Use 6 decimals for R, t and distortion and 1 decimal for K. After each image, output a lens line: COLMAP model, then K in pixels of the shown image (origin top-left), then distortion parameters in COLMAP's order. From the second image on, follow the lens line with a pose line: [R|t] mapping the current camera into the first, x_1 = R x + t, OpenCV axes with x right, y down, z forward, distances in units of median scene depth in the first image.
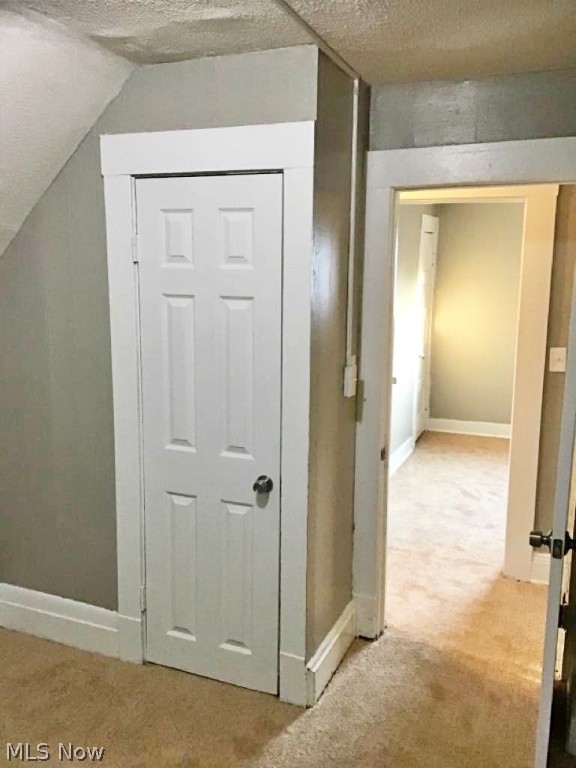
lens RADIAL K [[686.3, 0, 288.9], [0, 686.3, 384.7], [0, 0, 1]] dist [0.094530, -0.129413]
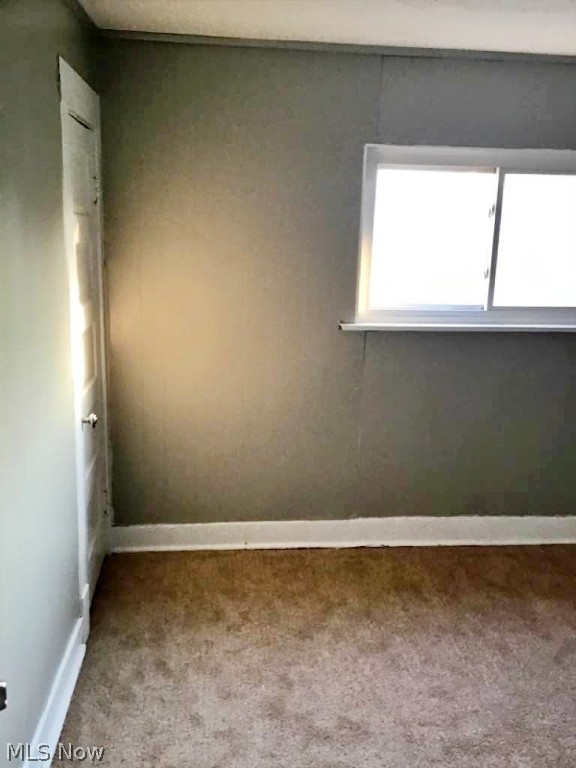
lens RADIAL K [[686.3, 0, 282.6], [0, 686.3, 381.8], [0, 0, 1]] dist [0.094530, -0.129413]
pose [[0.887160, -0.089931, 0.452615, 0.105388], [0.060832, 0.995058, 0.078476, -0.088324], [-0.457436, -0.042087, 0.888246, 0.556934]]
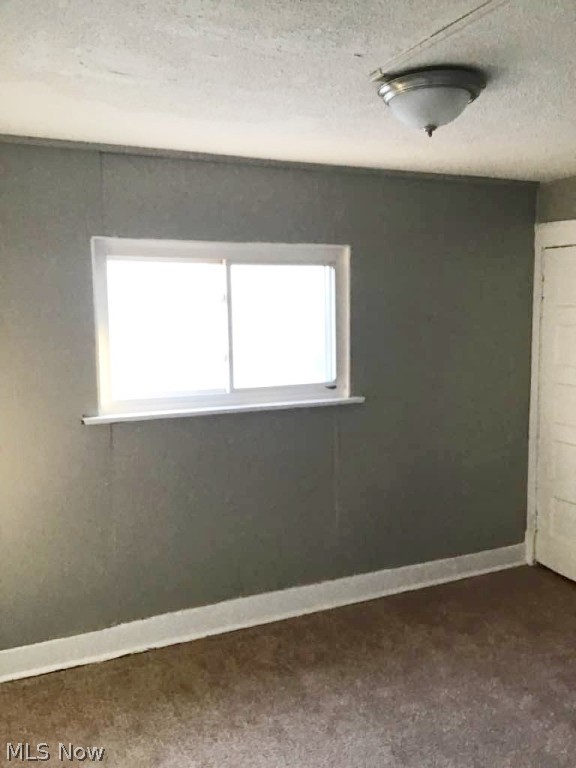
lens RADIAL K [[686.3, 0, 288.9], [0, 686.3, 388.1], [0, 0, 1]] dist [0.094530, -0.129413]
pose [[0.689095, -0.099001, 0.717877, 0.128497], [0.146068, 0.989267, -0.003783, -0.086437], [-0.709797, 0.107466, 0.696160, 0.547841]]
